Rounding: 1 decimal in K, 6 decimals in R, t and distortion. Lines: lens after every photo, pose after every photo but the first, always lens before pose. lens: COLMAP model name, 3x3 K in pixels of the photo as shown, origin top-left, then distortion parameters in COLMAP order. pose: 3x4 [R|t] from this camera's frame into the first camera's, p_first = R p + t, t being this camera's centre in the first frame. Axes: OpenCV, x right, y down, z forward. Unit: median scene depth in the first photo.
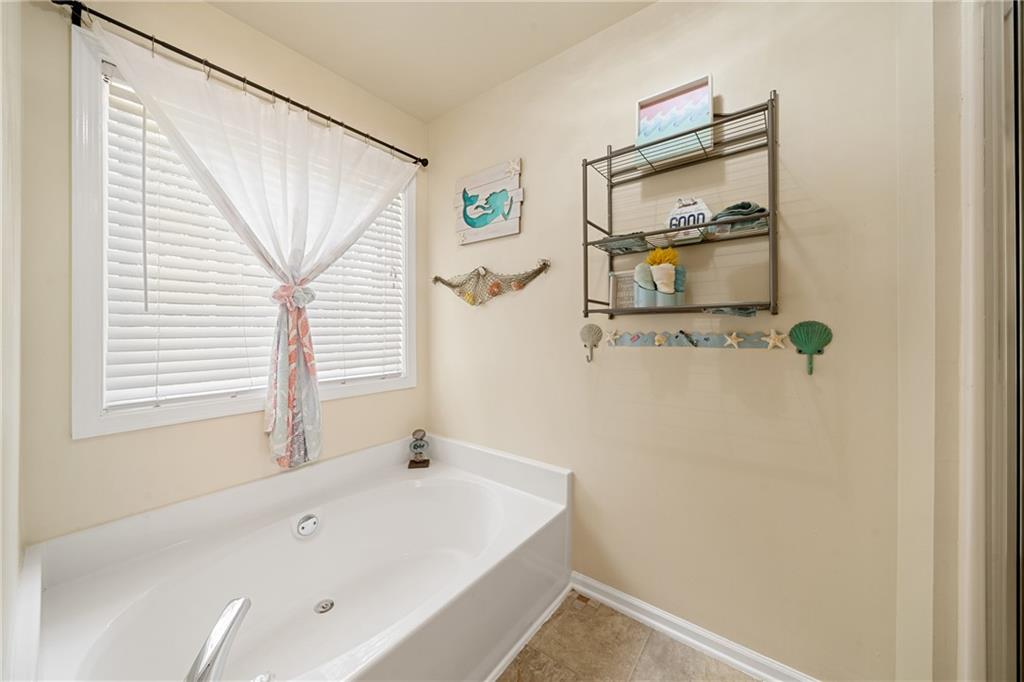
lens RADIAL K [[353.3, 0, 515.4], [0, 353.3, 331.8], [0, 0, 1]] dist [-0.005391, -0.000315]
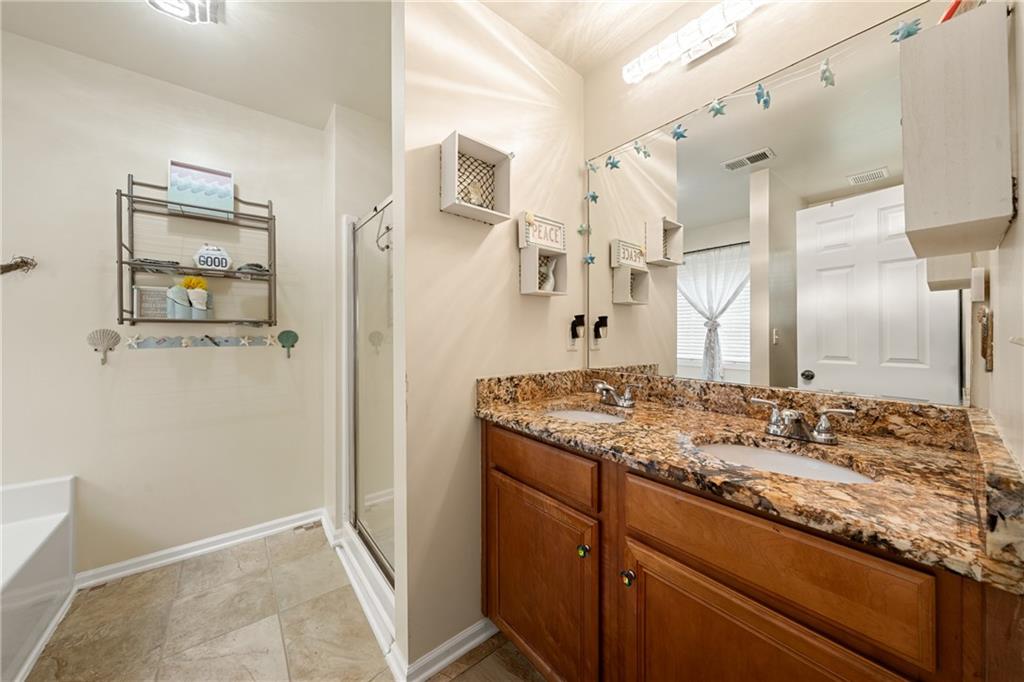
lens RADIAL K [[353.3, 0, 515.4], [0, 353.3, 334.5], [0, 0, 1]] dist [-0.005391, -0.000315]
pose [[0.236005, -0.000340, 0.971752, -0.628119], [0.001617, 0.999999, -0.000043, -0.005172], [-0.971751, 0.001582, 0.236005, -0.557732]]
